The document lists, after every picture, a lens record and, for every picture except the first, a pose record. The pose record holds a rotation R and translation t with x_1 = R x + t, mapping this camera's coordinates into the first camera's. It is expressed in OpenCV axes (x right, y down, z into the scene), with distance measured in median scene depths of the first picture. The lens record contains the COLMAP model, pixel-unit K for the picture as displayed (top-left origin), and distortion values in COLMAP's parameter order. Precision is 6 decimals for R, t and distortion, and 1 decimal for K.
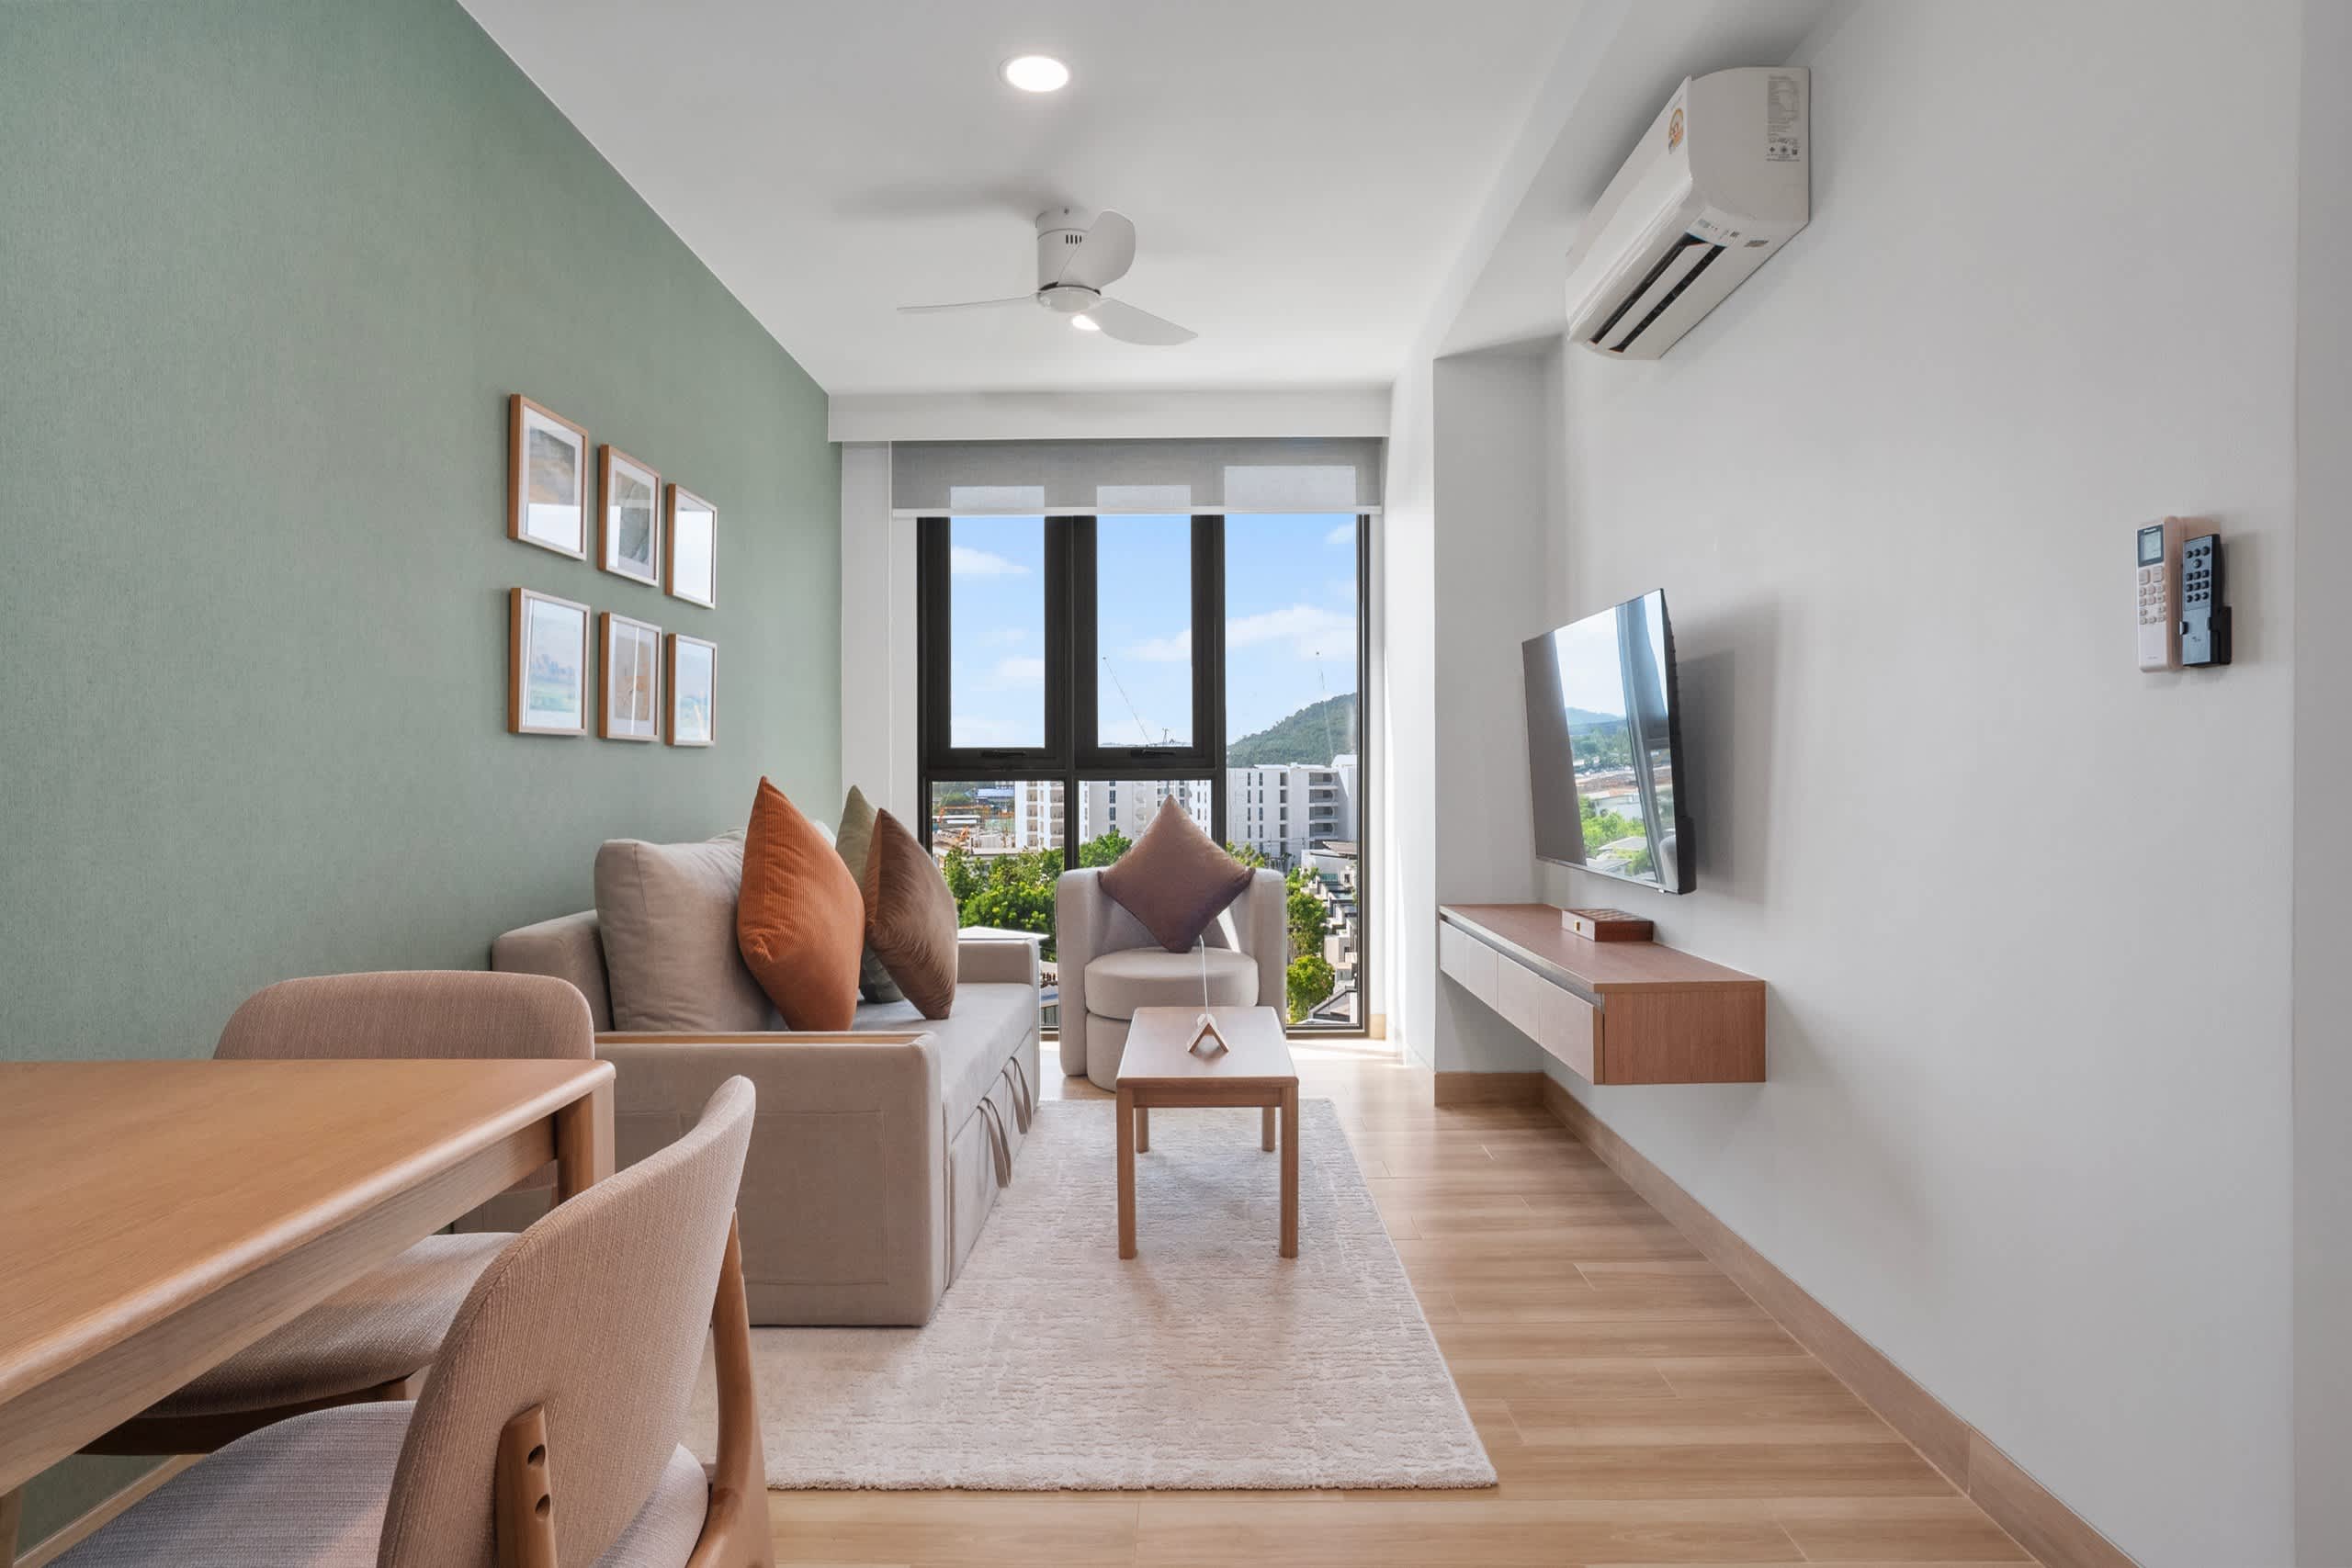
lens RADIAL K [[1285.8, 0, 1206.5], [0, 1285.8, 779.3], [0, 0, 1]] dist [-0.020675, 0.000381]
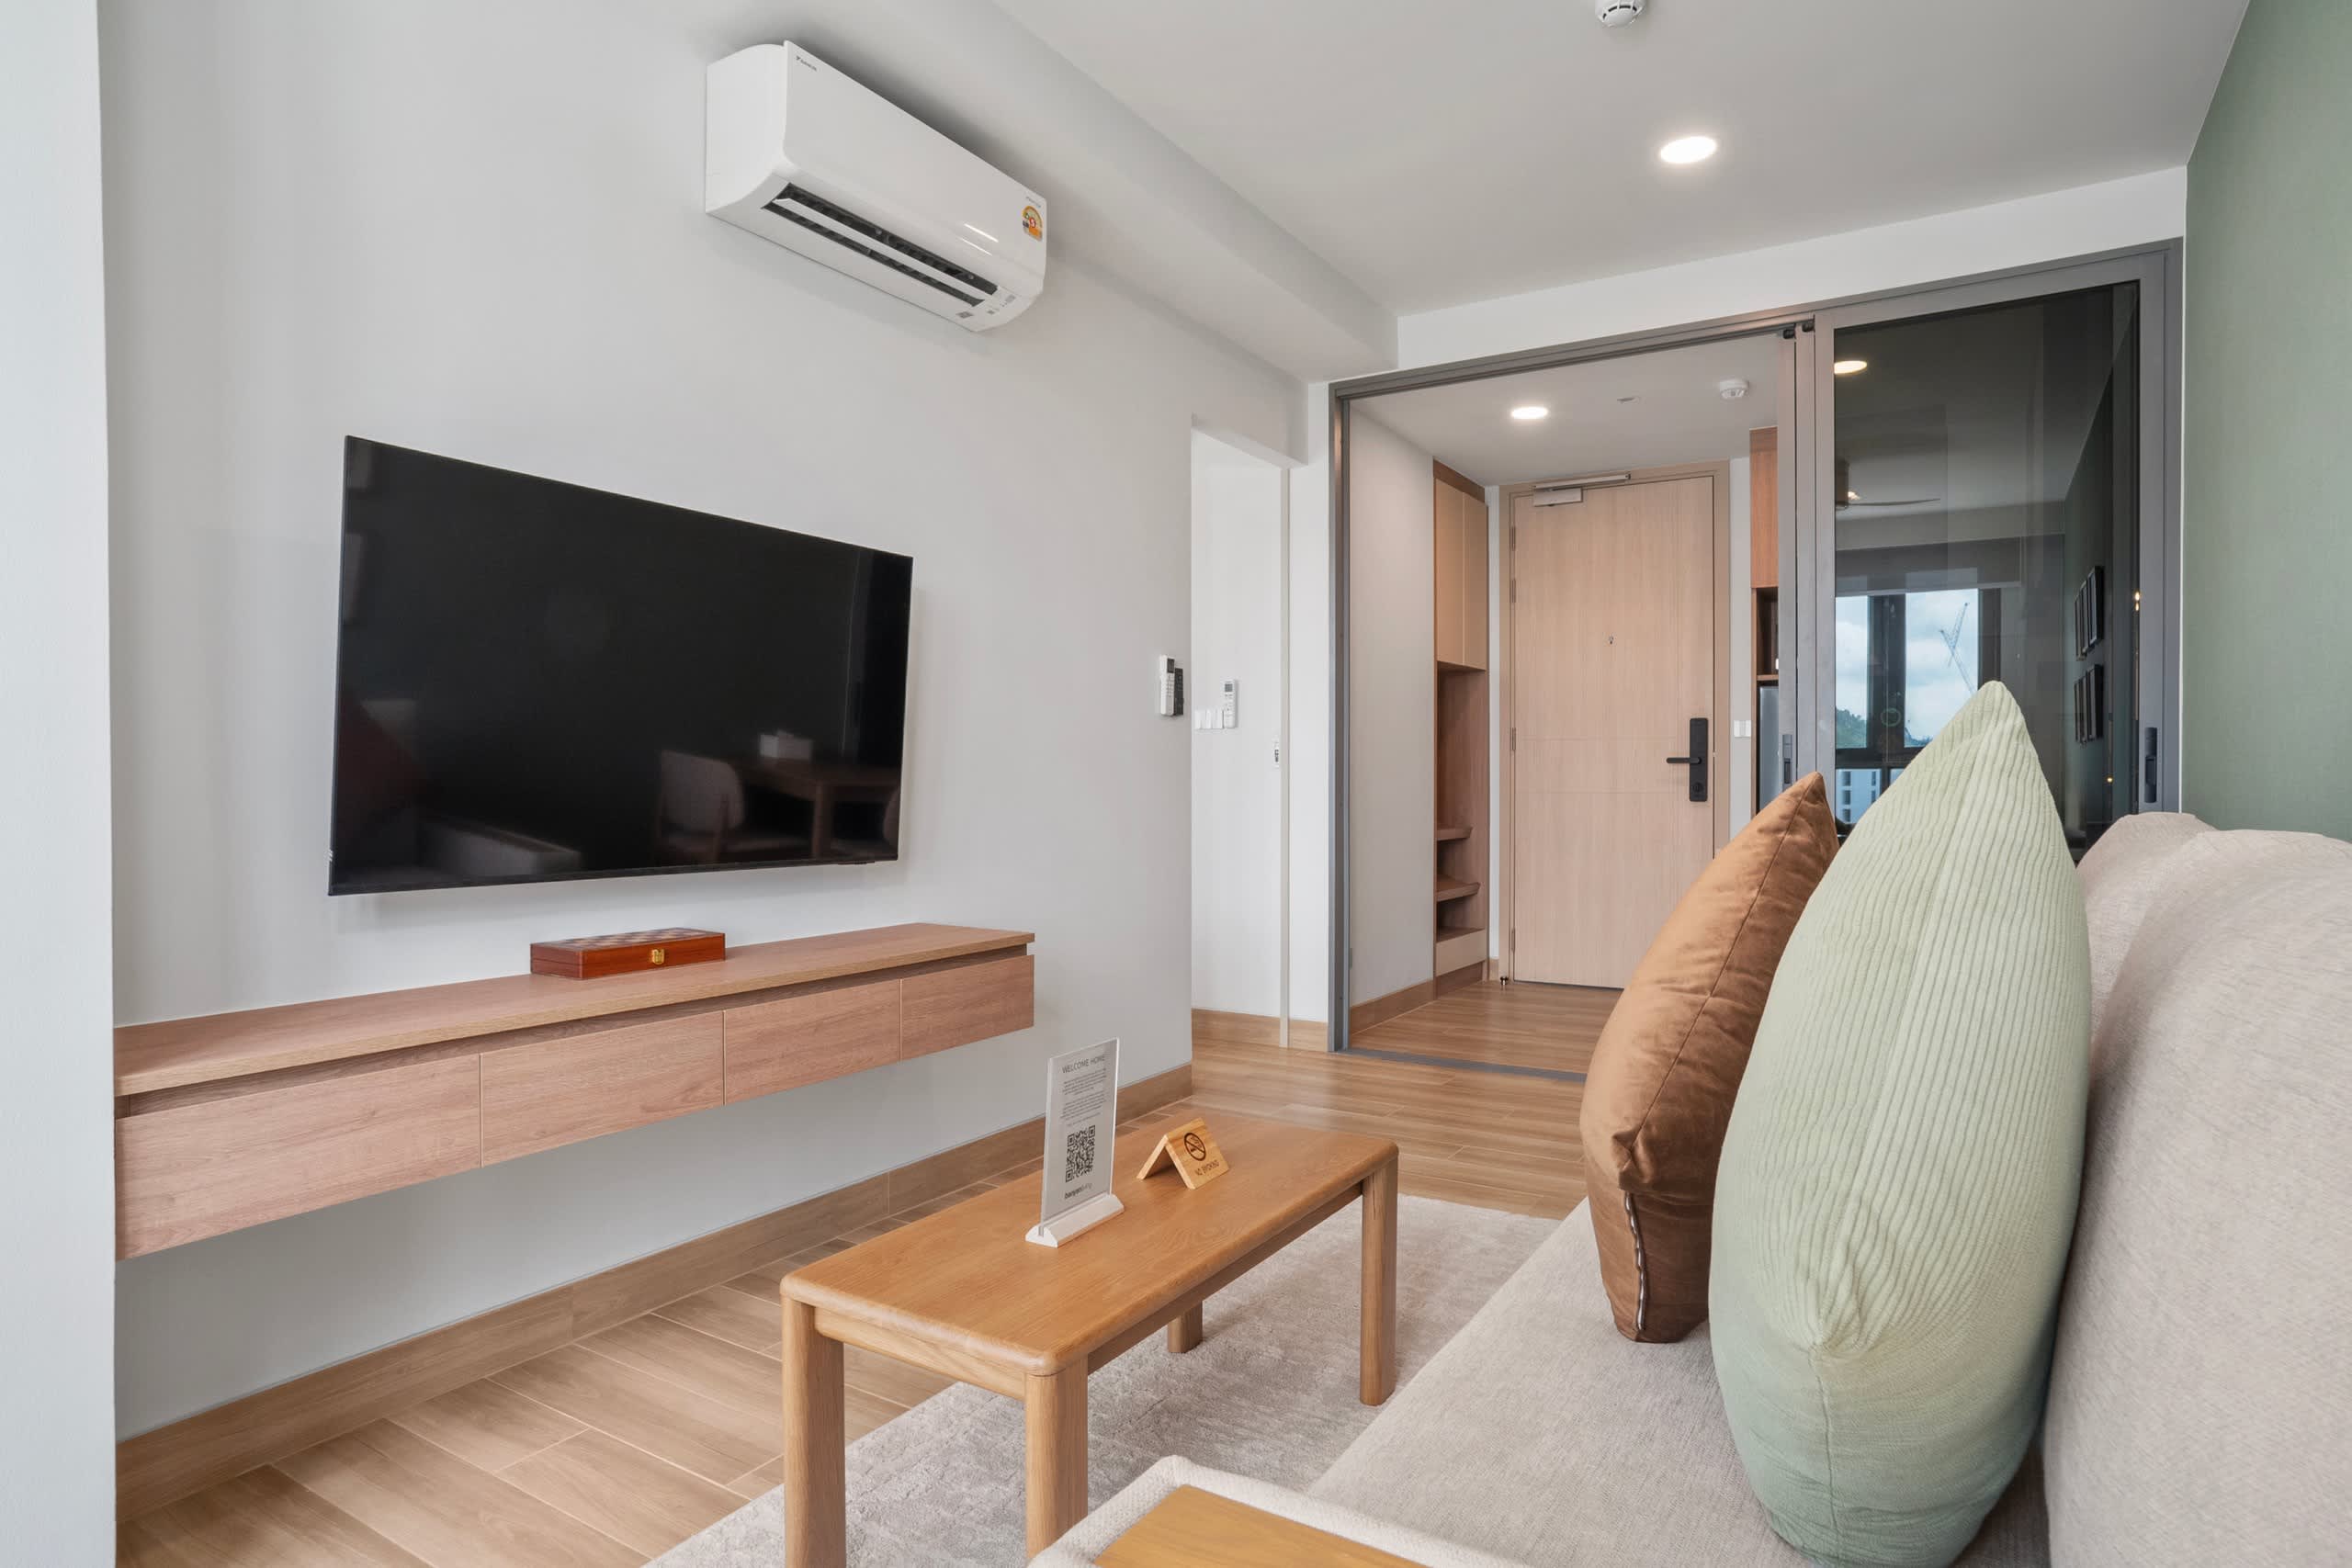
lens RADIAL K [[1312.8, 0, 1186.5], [0, 1312.8, 793.9], [0, 0, 1]] dist [-0.026700, 0.002065]
pose [[-0.848191, -0.001864, 0.529688, -0.208142], [0.001796, 0.999978, 0.006394, 0.017369], [-0.529688, 0.006375, -0.848169, 0.977152]]
